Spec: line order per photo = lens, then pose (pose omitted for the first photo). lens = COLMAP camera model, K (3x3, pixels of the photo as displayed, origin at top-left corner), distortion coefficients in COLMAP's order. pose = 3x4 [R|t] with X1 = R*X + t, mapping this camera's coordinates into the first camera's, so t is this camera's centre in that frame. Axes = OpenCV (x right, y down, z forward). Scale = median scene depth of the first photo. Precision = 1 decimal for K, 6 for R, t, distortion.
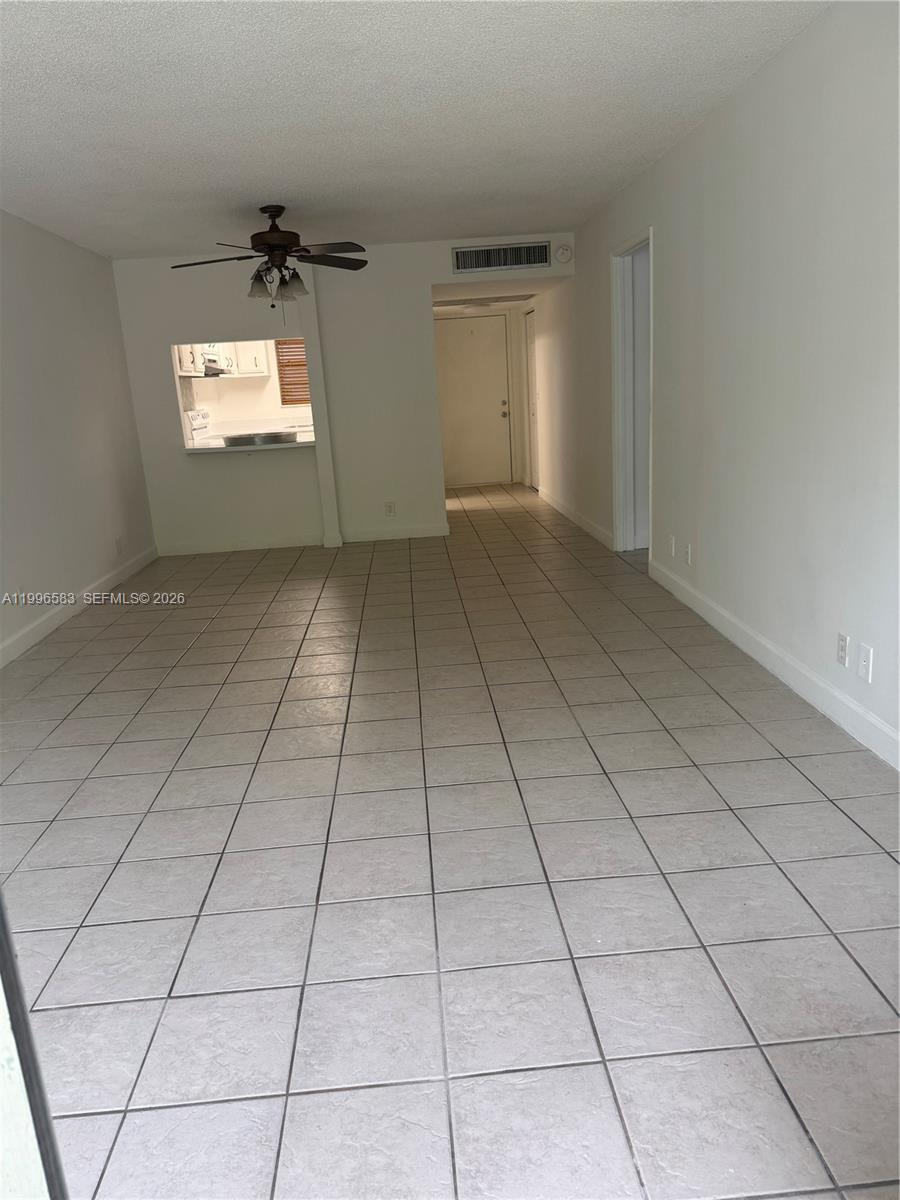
lens RADIAL K [[833.7, 0, 450.0], [0, 833.7, 600.0], [0, 0, 1]] dist [0.007349, 0.001172]
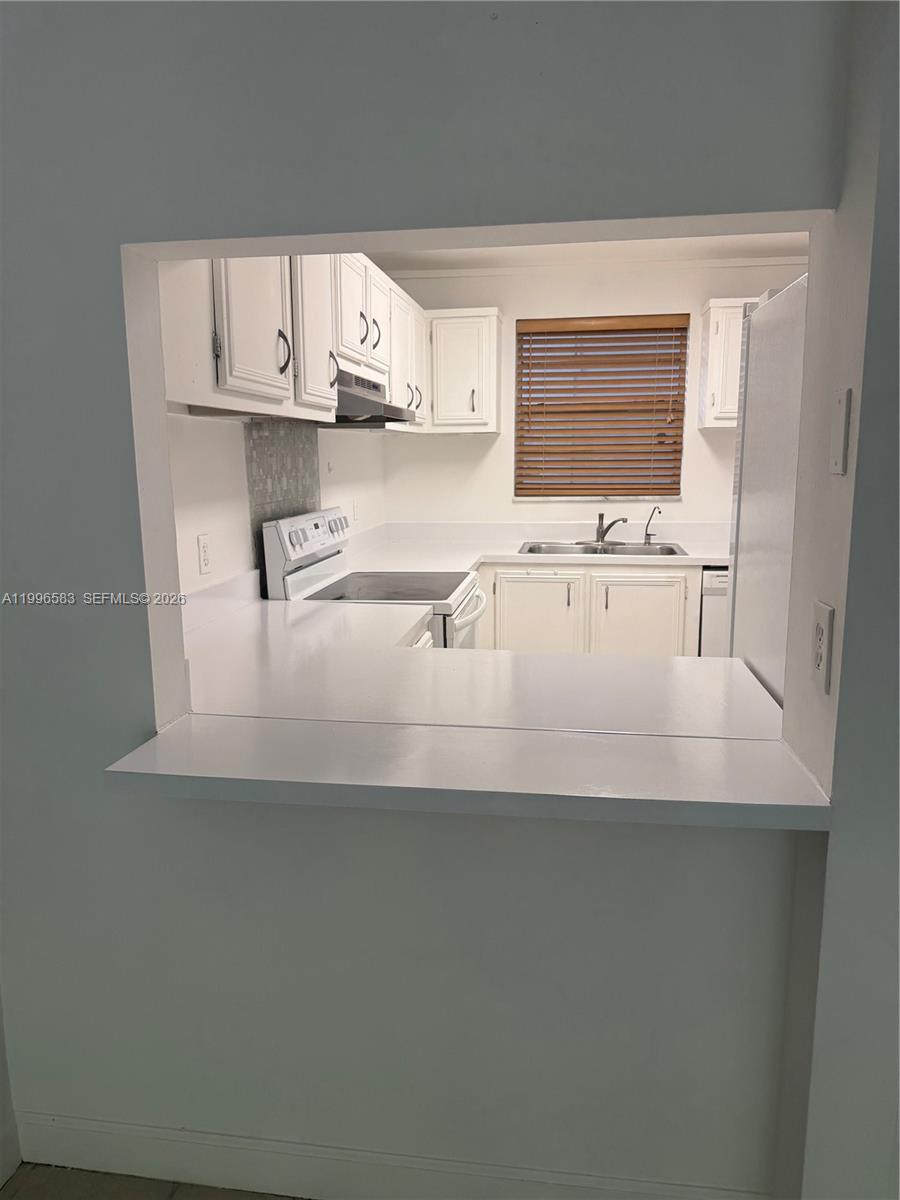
lens RADIAL K [[833.7, 0, 450.0], [0, 833.7, 600.0], [0, 0, 1]] dist [0.007349, 0.001172]
pose [[0.976636, 0.094218, -0.193143, -0.149884], [-0.107684, 0.992347, -0.060431, -0.153126], [0.185971, 0.079817, 0.979308, 0.576585]]
